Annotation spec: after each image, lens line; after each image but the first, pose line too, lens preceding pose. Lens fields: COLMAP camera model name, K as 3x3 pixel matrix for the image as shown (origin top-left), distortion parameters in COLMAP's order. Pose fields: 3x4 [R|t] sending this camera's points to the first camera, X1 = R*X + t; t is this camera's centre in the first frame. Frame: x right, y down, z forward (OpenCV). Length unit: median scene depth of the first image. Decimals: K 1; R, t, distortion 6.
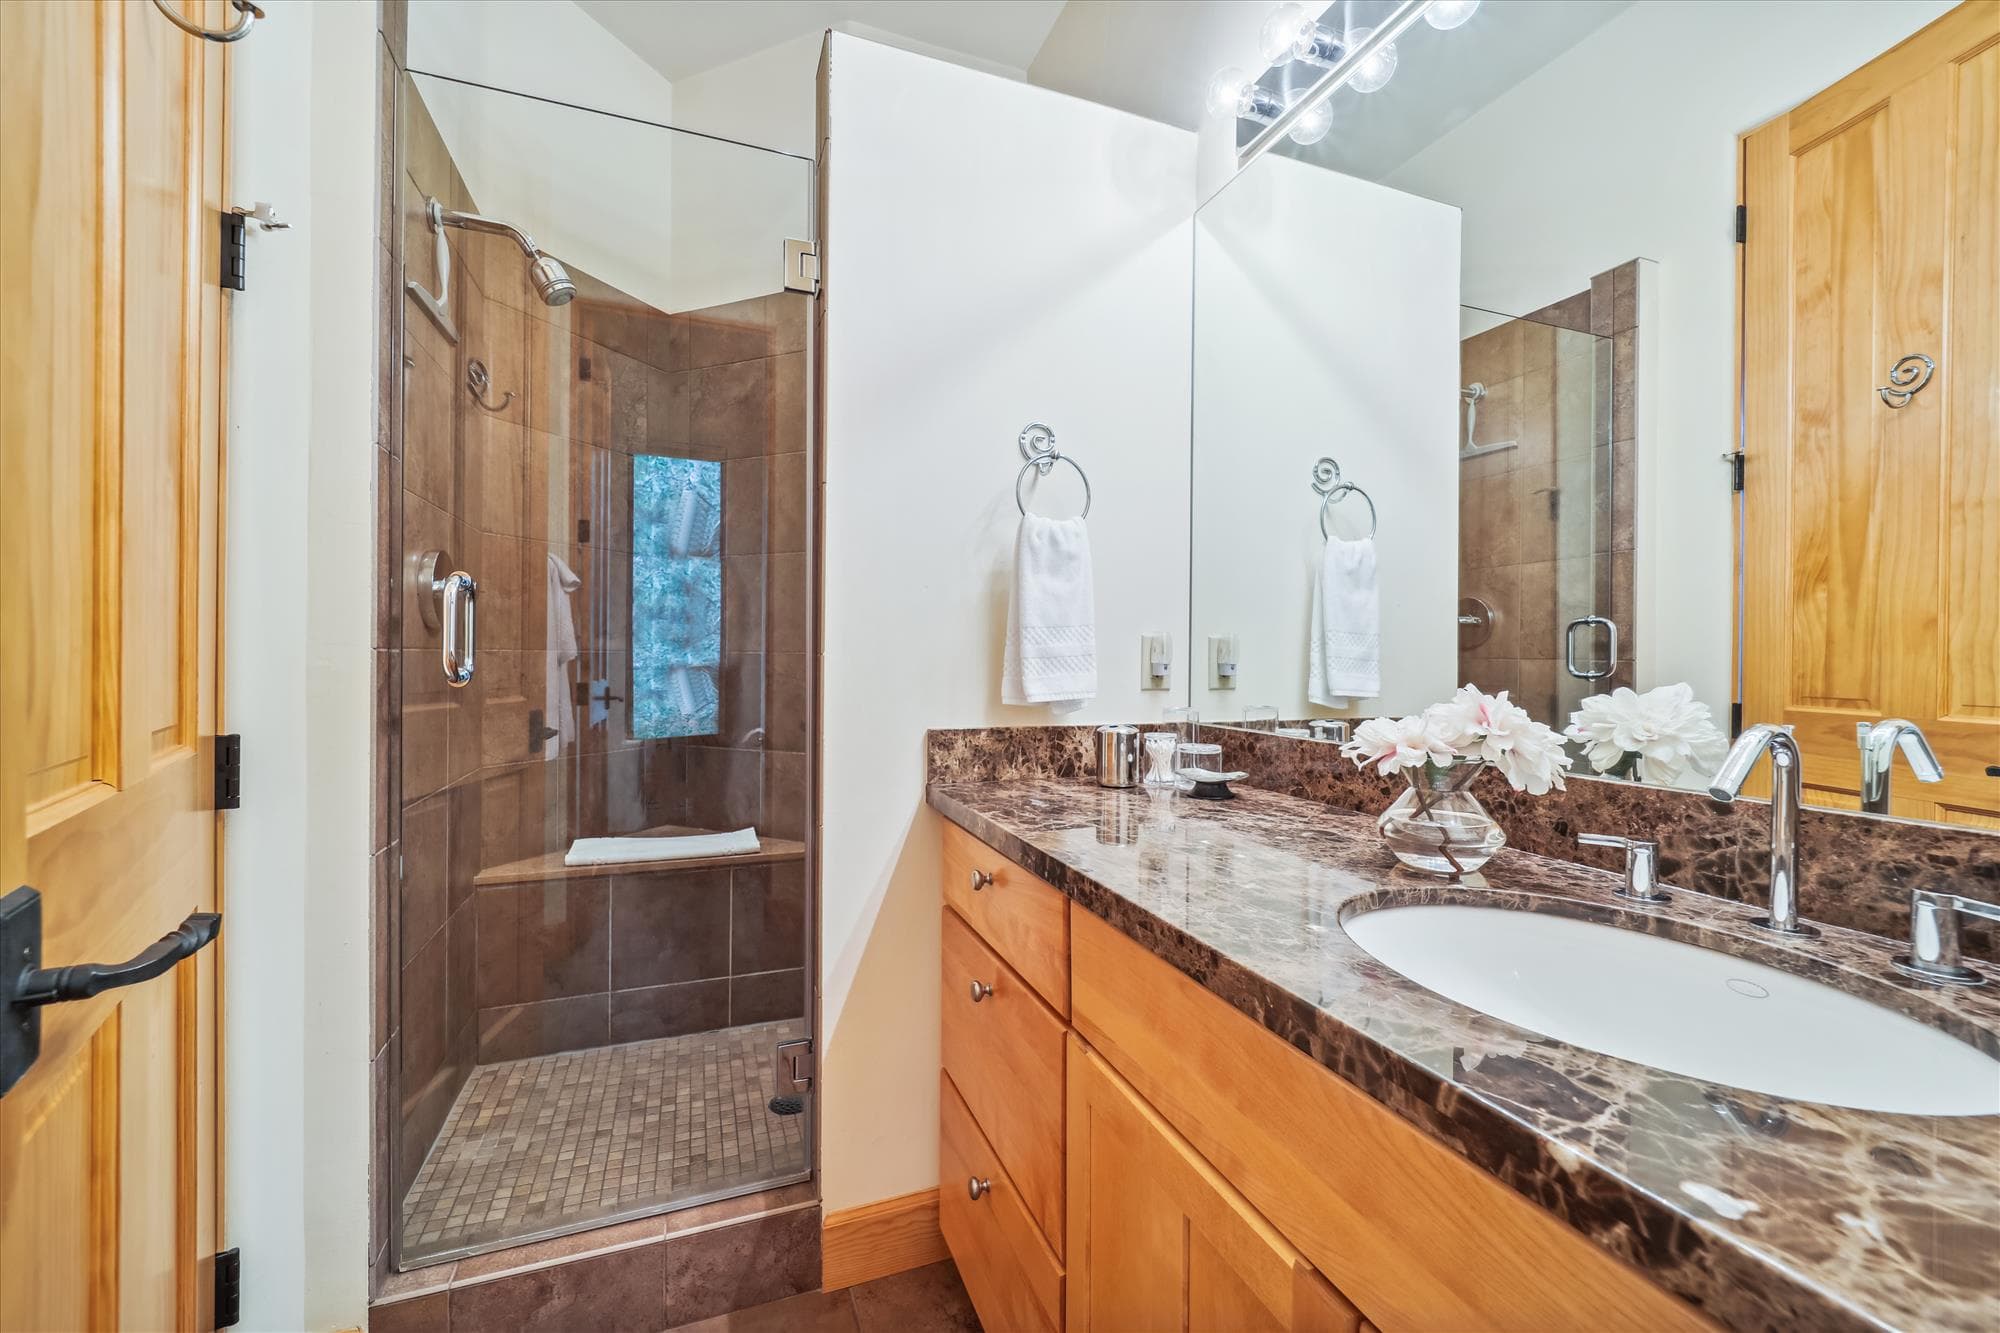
lens RADIAL K [[811.0, 0, 1003.6], [0, 811.0, 662.2], [0, 0, 1]] dist [0.000803, -0.003409]
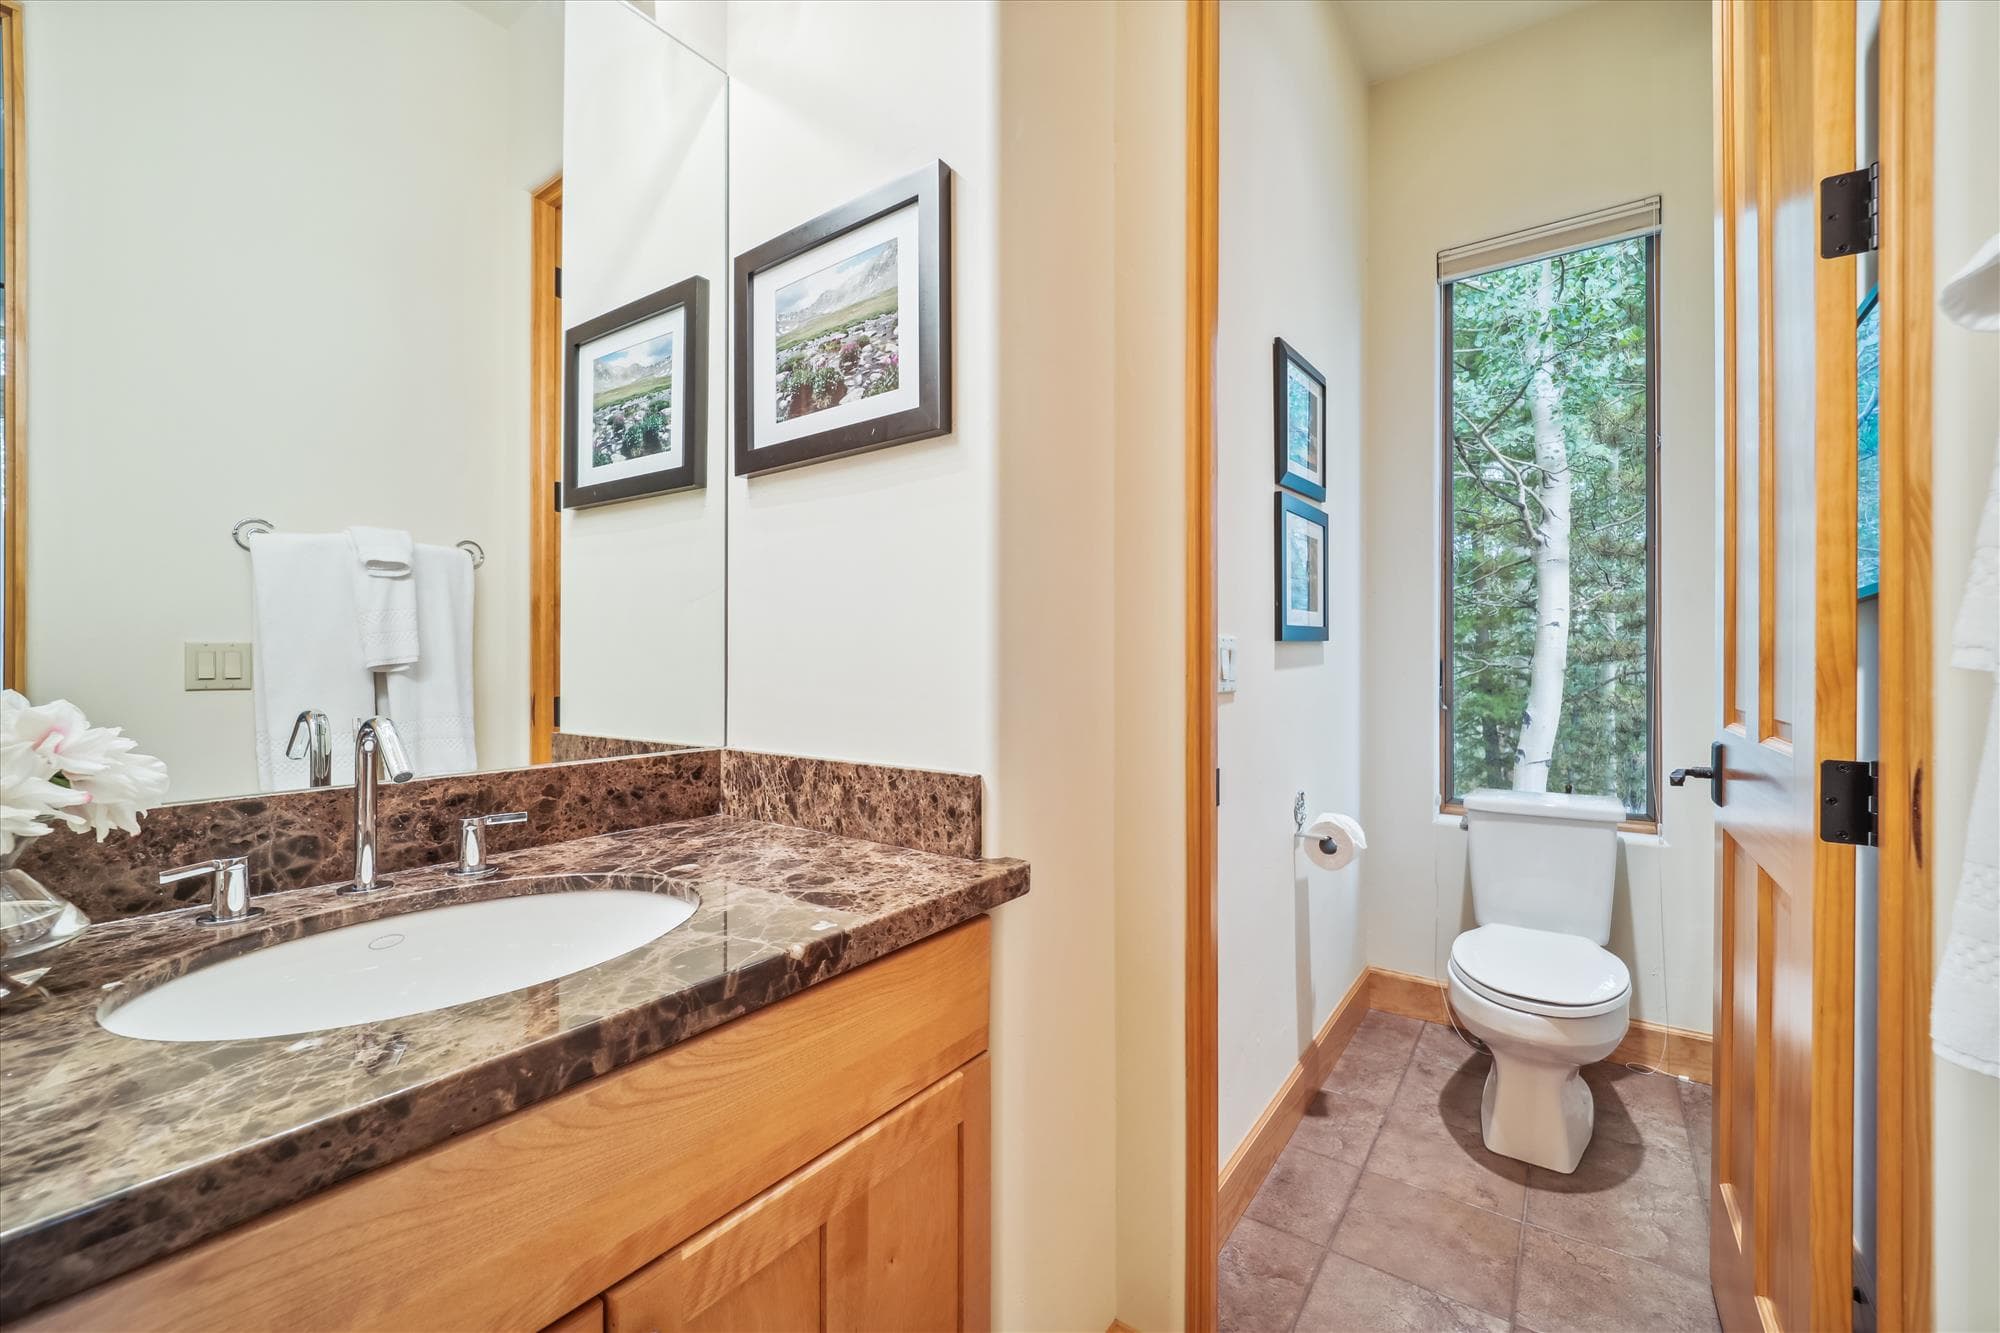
lens RADIAL K [[811.0, 0, 1003.6], [0, 811.0, 662.2], [0, 0, 1]] dist [0.000803, -0.003409]
pose [[-0.561555, -0.006418, 0.827414, -0.577420], [0.003217, 0.999945, 0.009939, -0.011194], [-0.827433, 0.008243, -0.561504, 0.956868]]
